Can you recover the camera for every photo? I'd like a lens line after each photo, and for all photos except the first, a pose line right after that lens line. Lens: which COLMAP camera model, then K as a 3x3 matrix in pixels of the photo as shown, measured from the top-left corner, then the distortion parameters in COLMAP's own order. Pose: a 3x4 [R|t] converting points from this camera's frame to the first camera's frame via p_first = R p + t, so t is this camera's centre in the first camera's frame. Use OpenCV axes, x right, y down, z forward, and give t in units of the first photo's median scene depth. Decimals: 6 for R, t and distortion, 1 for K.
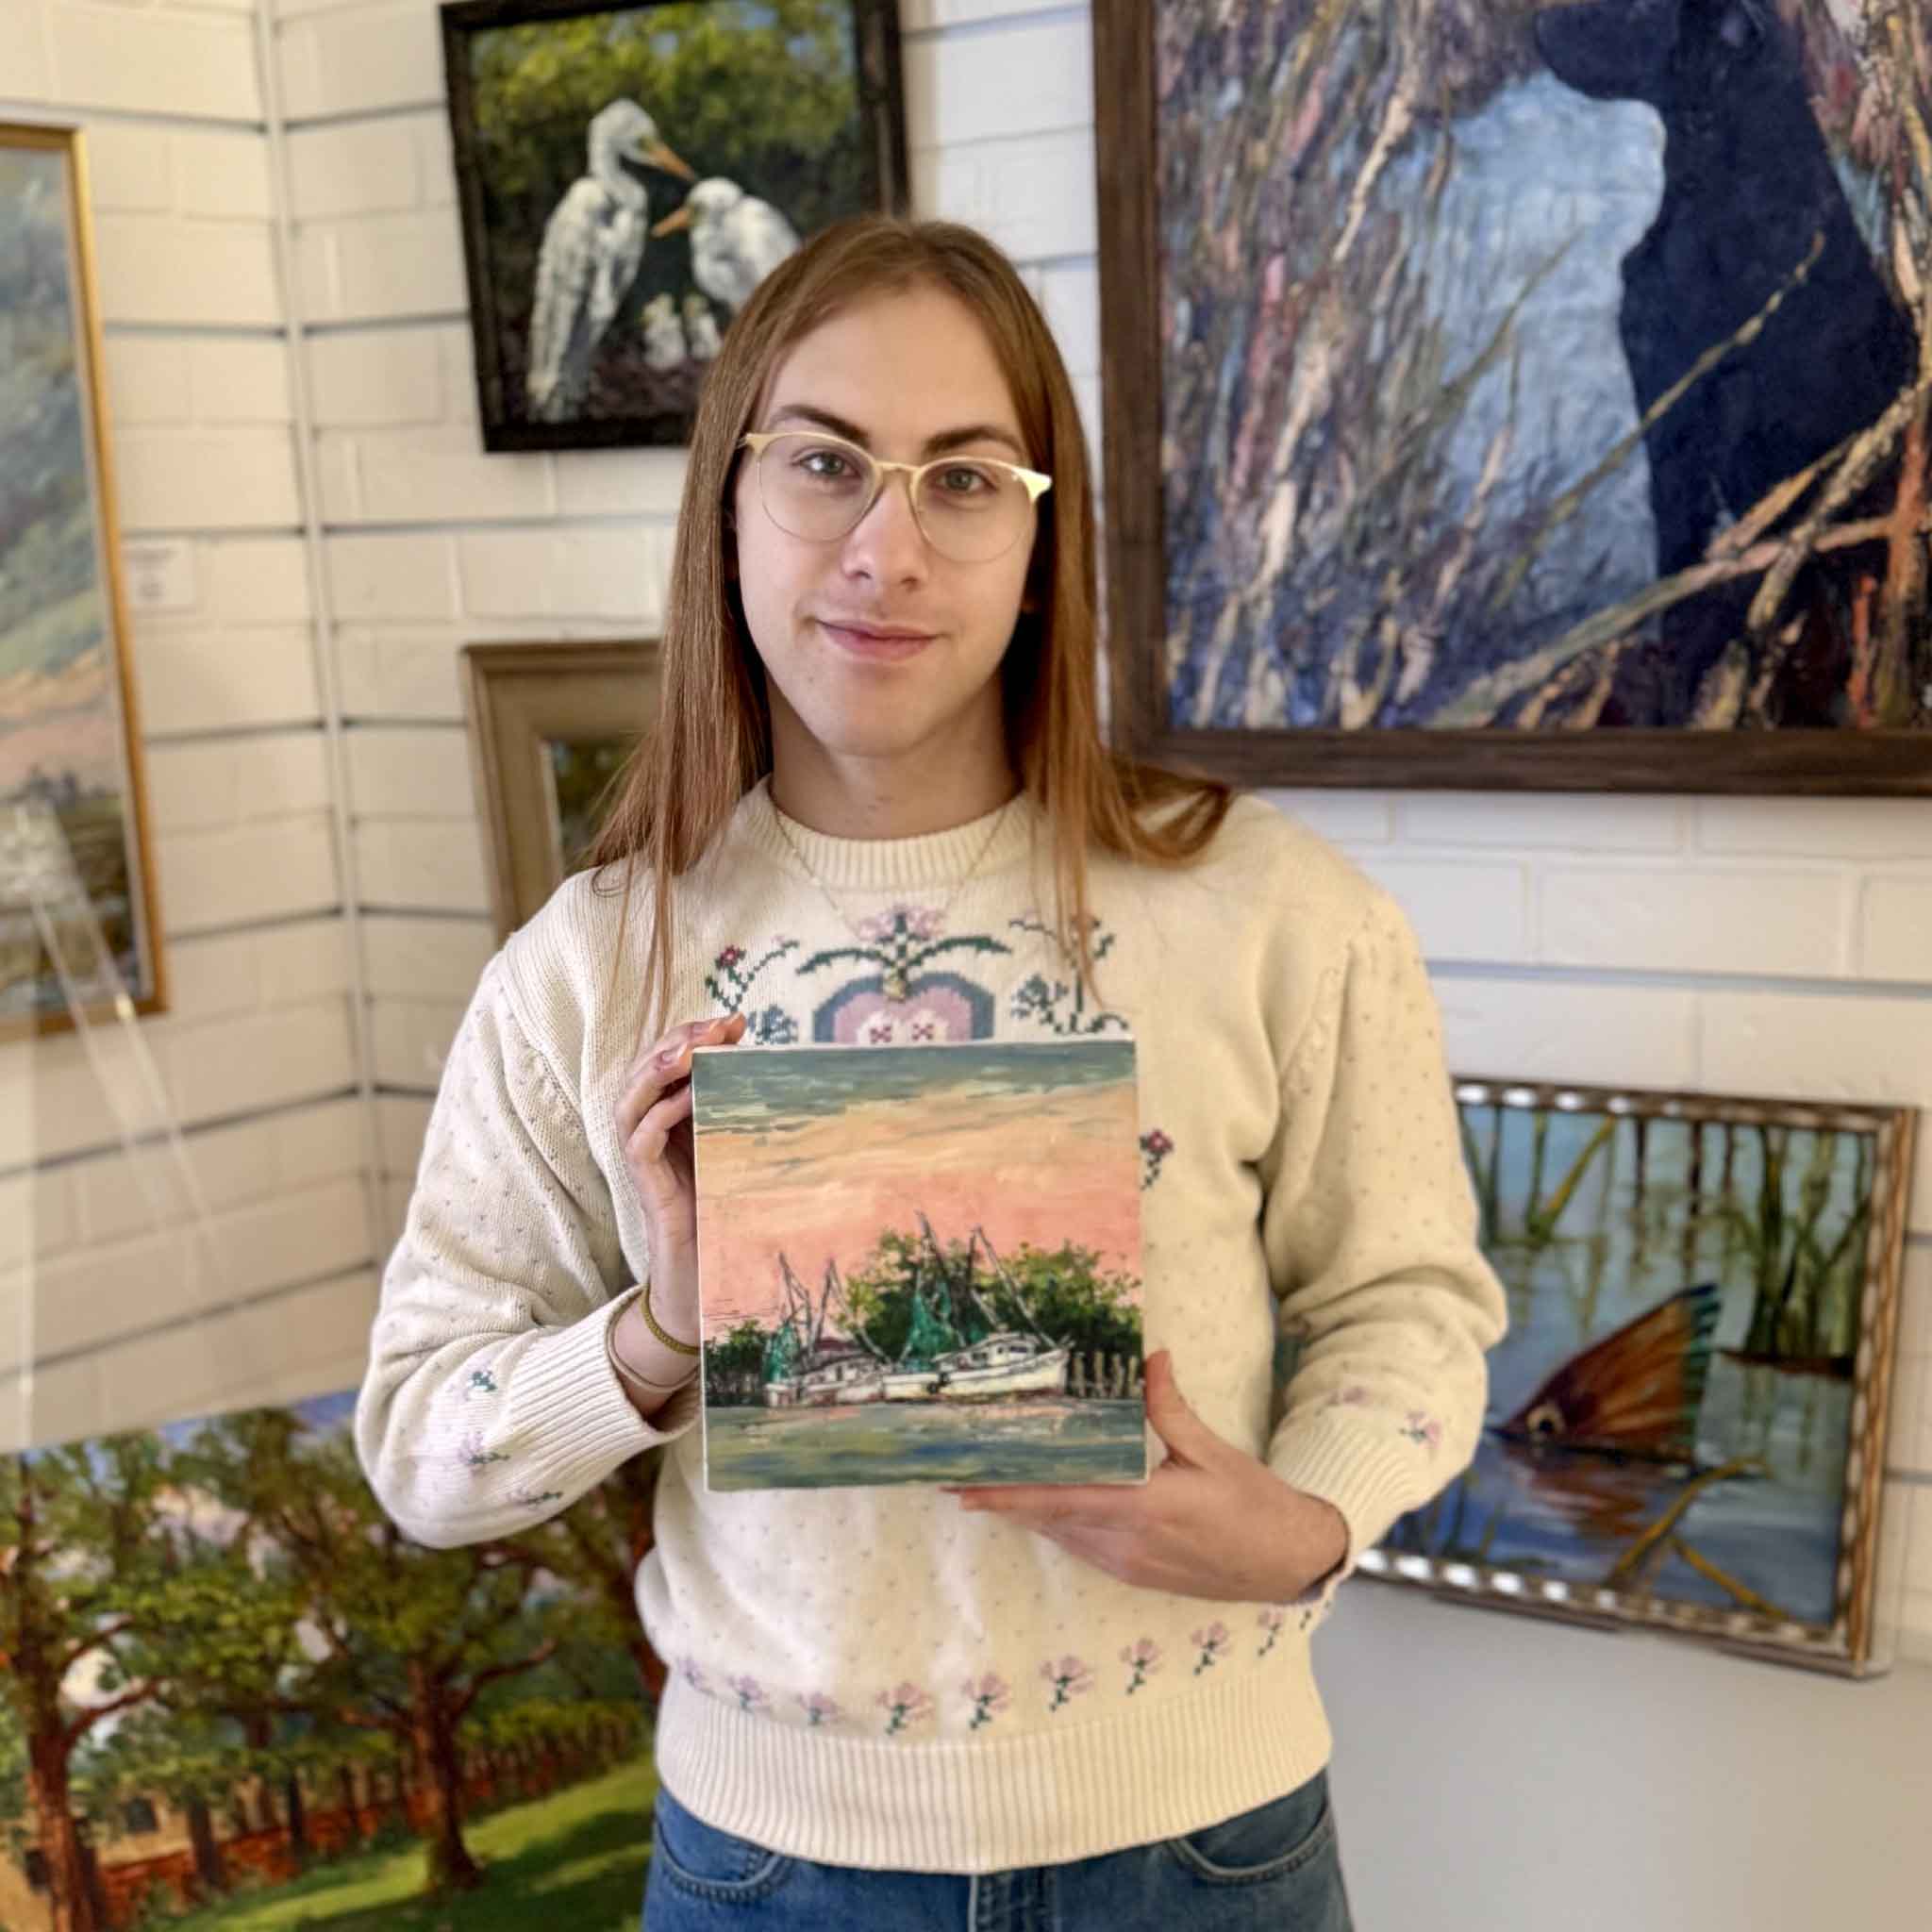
lens RADIAL K [[3119.6, 0, 917.0], [0, 3119.6, 1030.8], [0, 0, 1]] dist [0.155959, -0.220337]
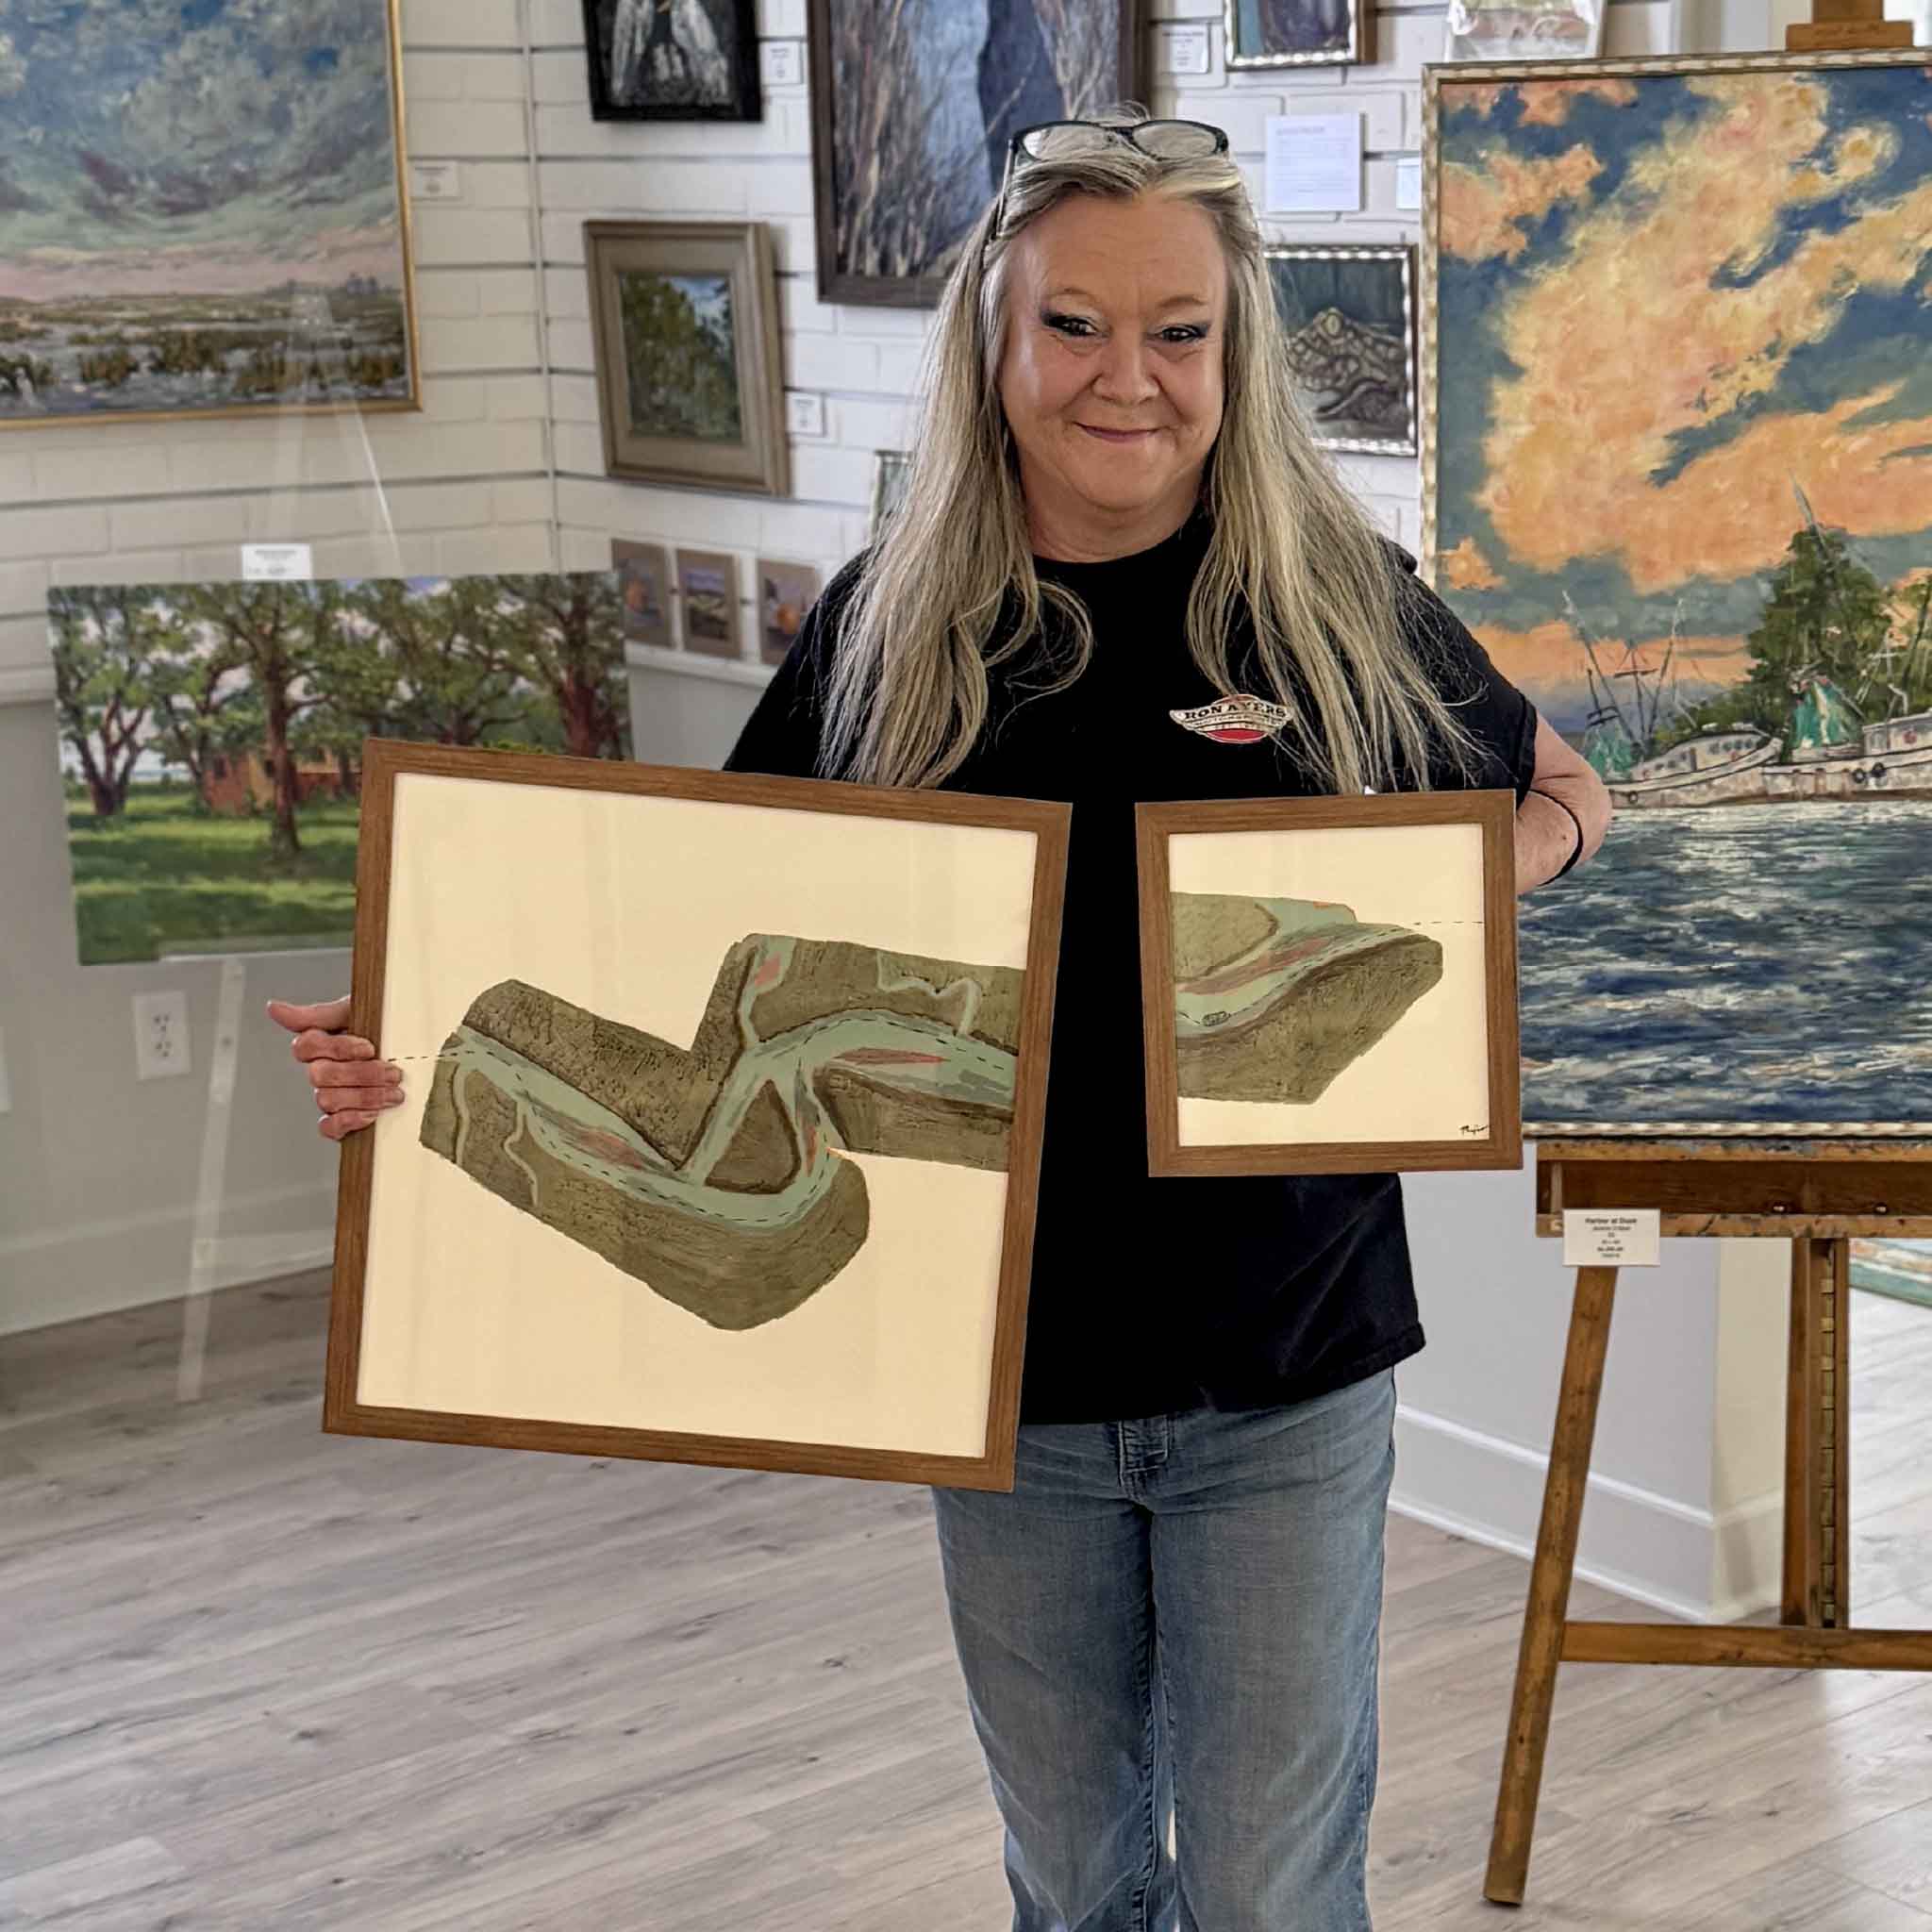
lens RADIAL K [[3613.2, 0, 966.0], [0, 3613.2, 966.0], [0, 0, 1]] dist [-0.216726, 1.921359]
pose [[0.954119, 0.106667, -0.279783, 0.868786], [-0.089819, 0.993323, 0.072400, 0.171218], [0.285637, -0.043948, 0.957330, -1.215432]]
